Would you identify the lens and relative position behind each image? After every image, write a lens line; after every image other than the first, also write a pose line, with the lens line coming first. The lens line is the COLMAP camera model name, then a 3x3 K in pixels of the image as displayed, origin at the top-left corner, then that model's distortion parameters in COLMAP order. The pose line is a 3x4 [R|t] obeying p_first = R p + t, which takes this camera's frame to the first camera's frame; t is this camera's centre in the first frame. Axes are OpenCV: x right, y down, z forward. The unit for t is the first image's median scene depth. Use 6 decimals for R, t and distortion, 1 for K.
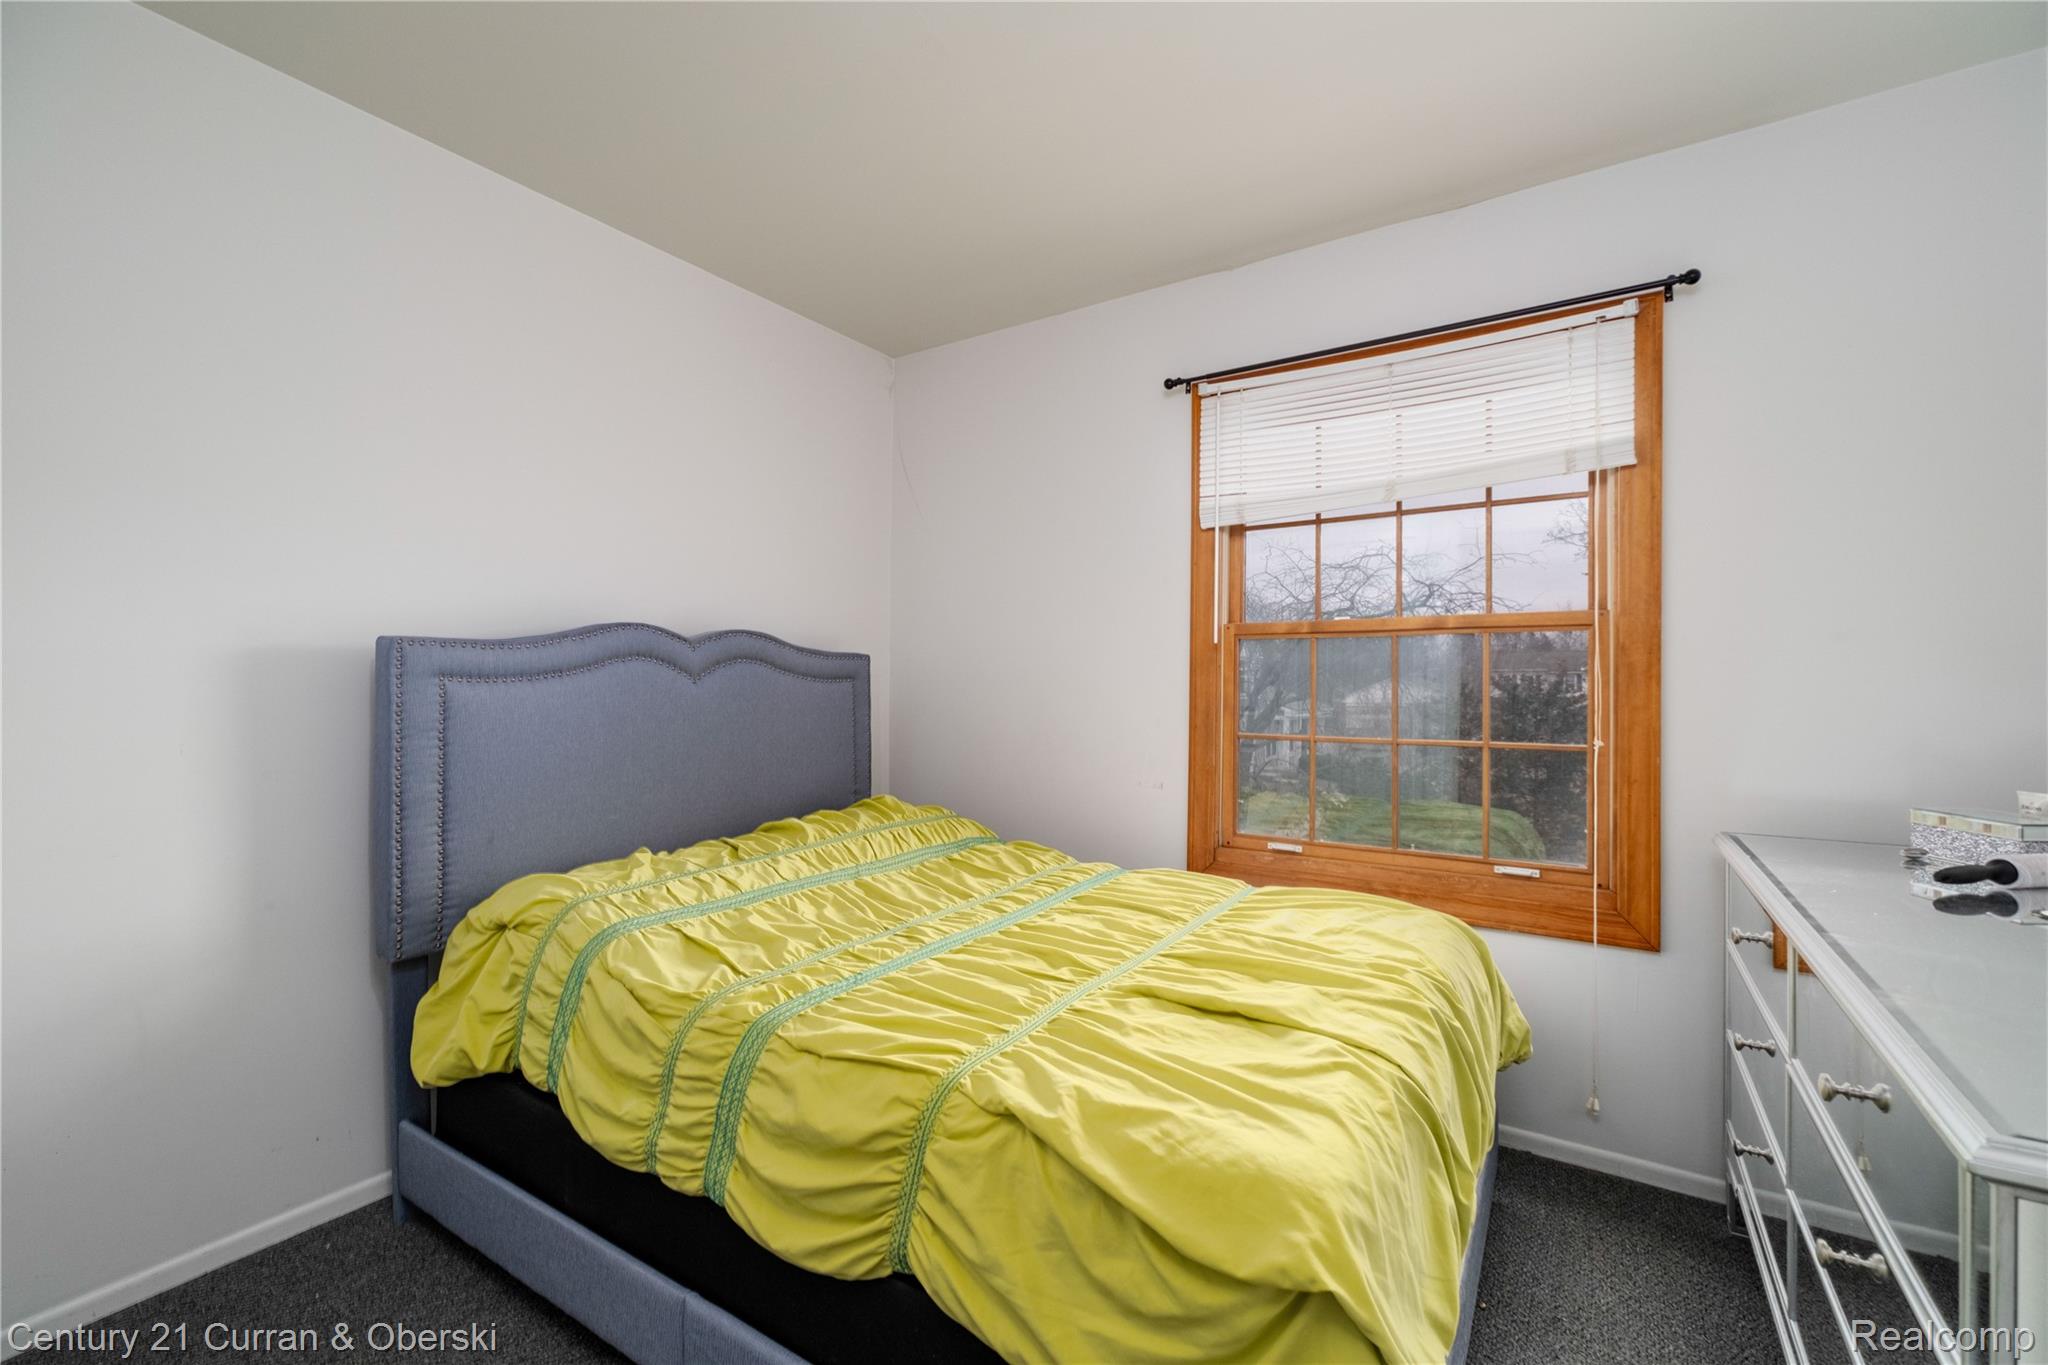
lens RADIAL K [[860.0, 0, 1029.0], [0, 860.0, 685.5], [0, 0, 1]] dist [-0.000829, -0.000066]
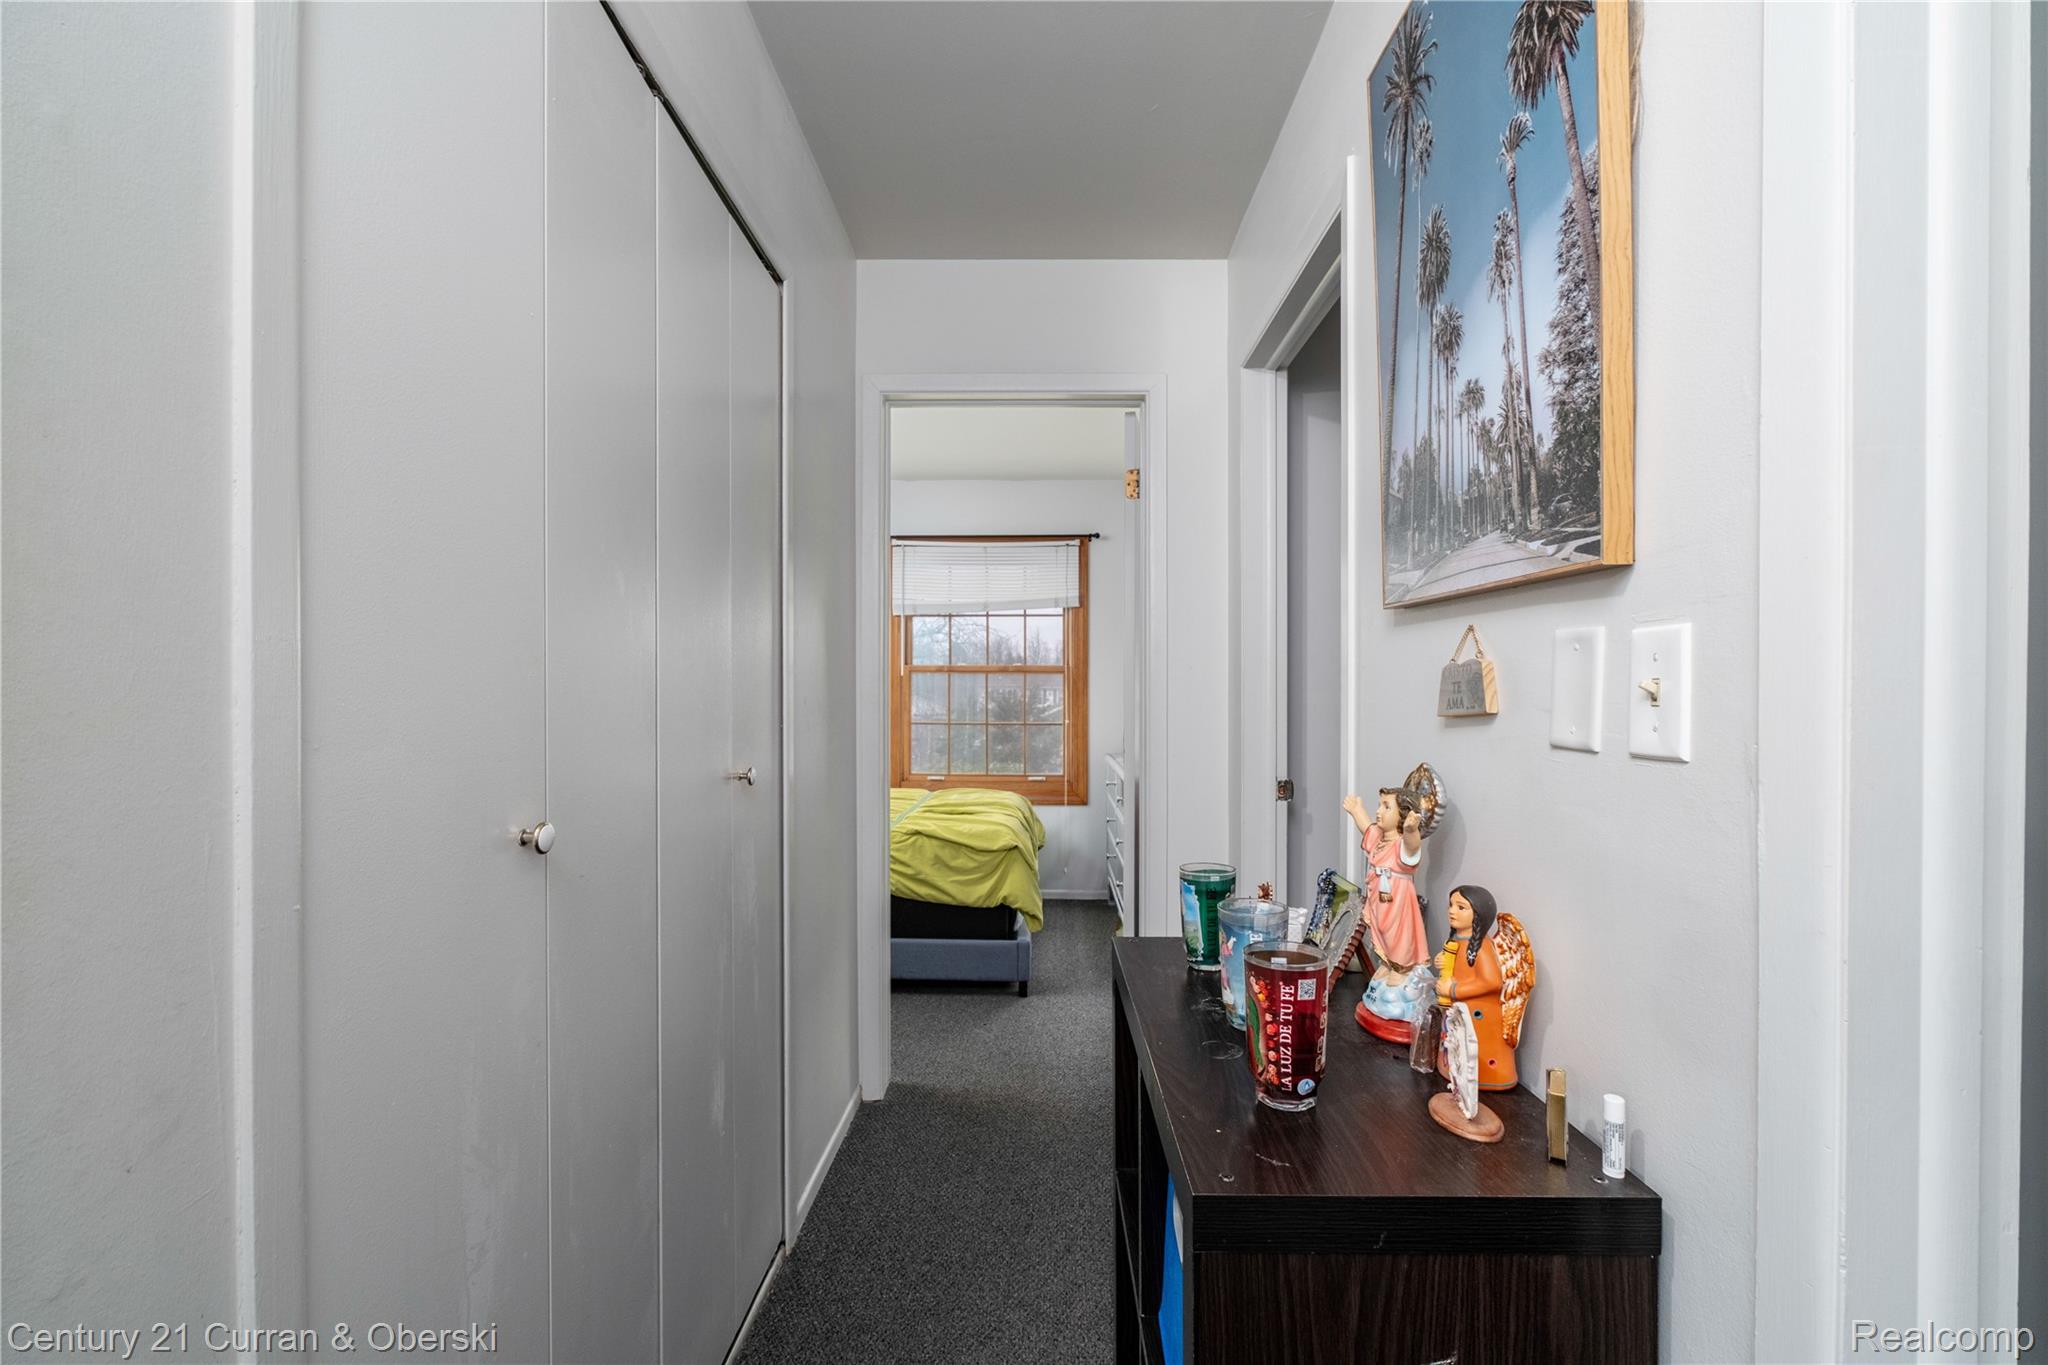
lens RADIAL K [[860.0, 0, 1029.0], [0, 860.0, 685.5], [0, 0, 1]] dist [-0.000829, -0.000066]
pose [[0.850051, 0.007296, 0.526651, -0.576396], [0.000141, 0.999901, -0.014079, 0.001350], [-0.526701, 0.012042, 0.849965, -0.822242]]
